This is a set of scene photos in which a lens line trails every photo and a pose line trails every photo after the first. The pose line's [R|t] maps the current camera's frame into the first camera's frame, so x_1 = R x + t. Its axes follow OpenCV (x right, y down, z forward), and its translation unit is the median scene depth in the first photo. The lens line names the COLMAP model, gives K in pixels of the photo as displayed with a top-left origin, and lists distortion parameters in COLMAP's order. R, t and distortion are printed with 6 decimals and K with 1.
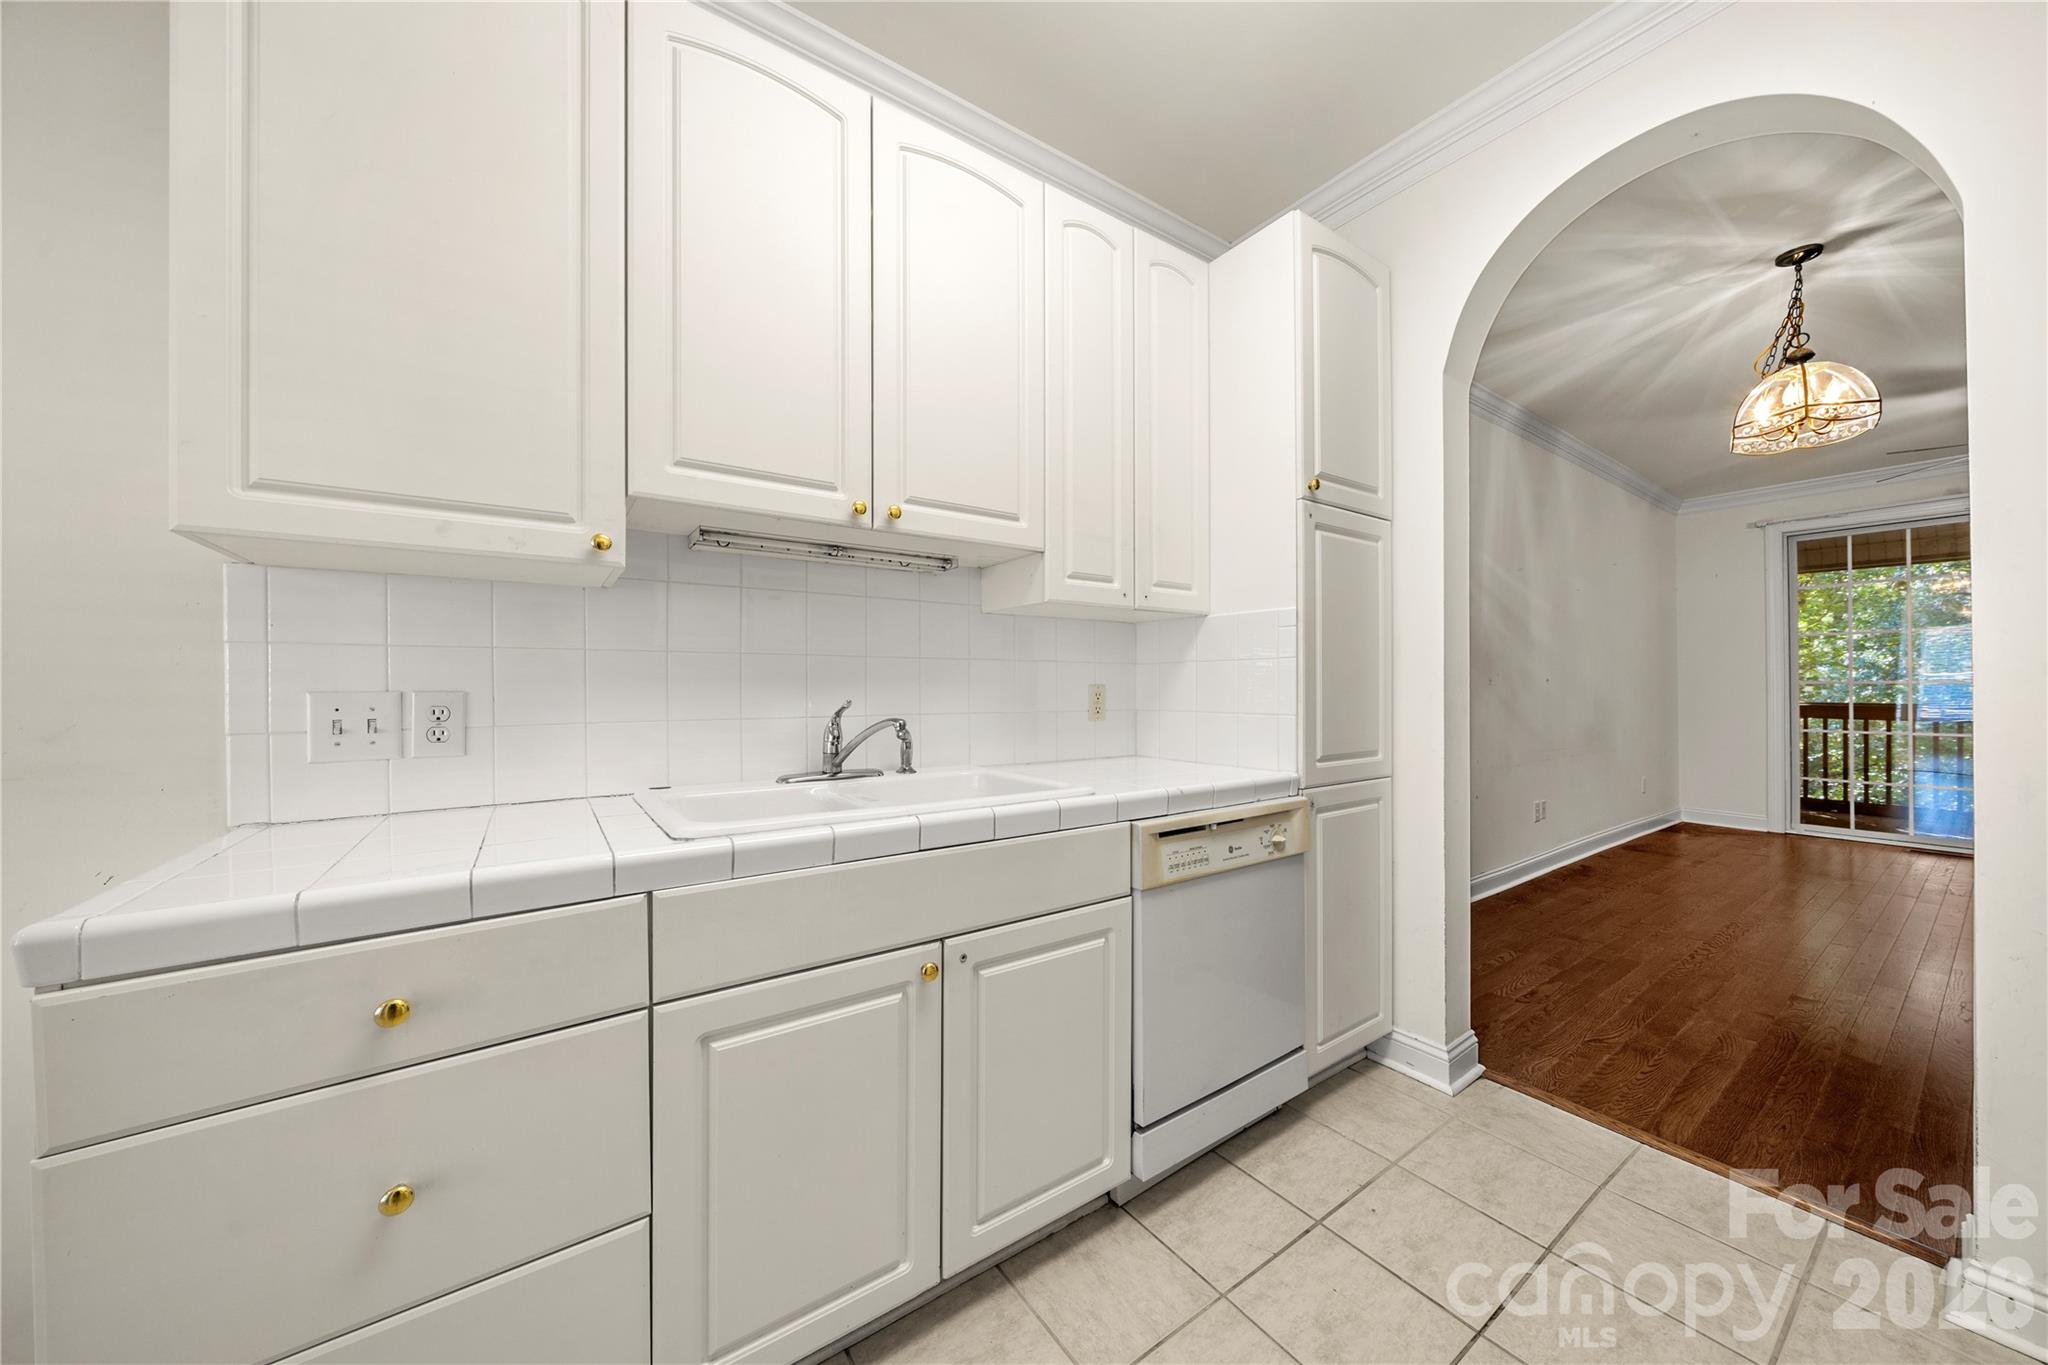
lens RADIAL K [[703.9, 0, 1004.9], [0, 703.9, 687.9], [0, 0, 1]] dist [-0.001341, 0.000006]
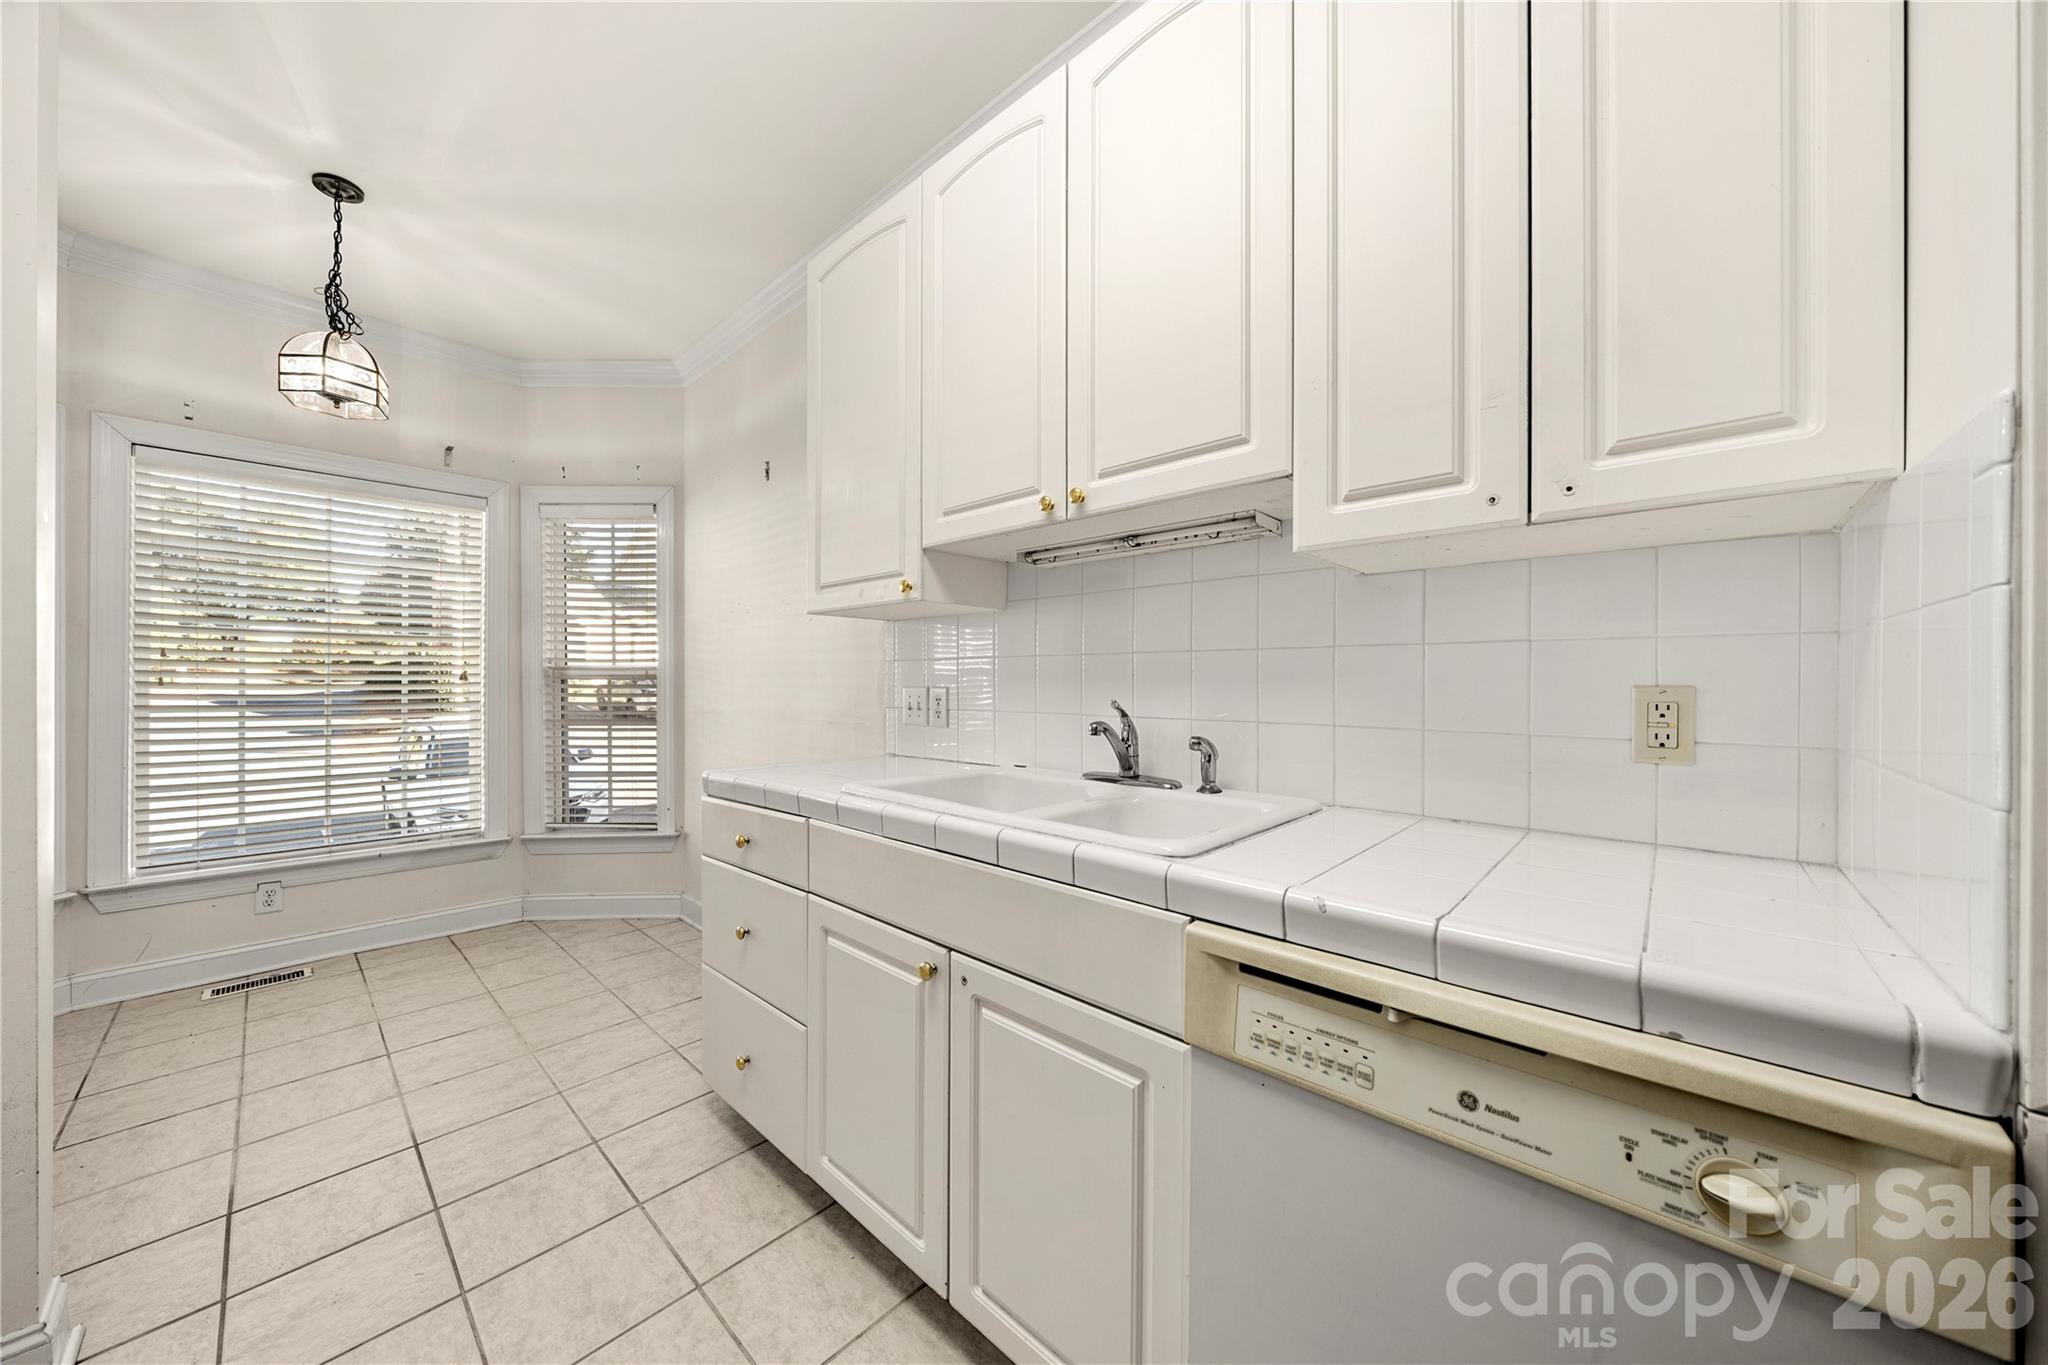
lens RADIAL K [[698.7, 0, 1024.0], [0, 698.7, 682.5], [0, 0, 1]] dist [-0.005031, 0.000058]
pose [[0.221999, 0.002655, -0.975043, 0.533360], [-0.005436, 0.999984, 0.001485, -0.005605], [0.975032, 0.004971, 0.222010, 0.546656]]
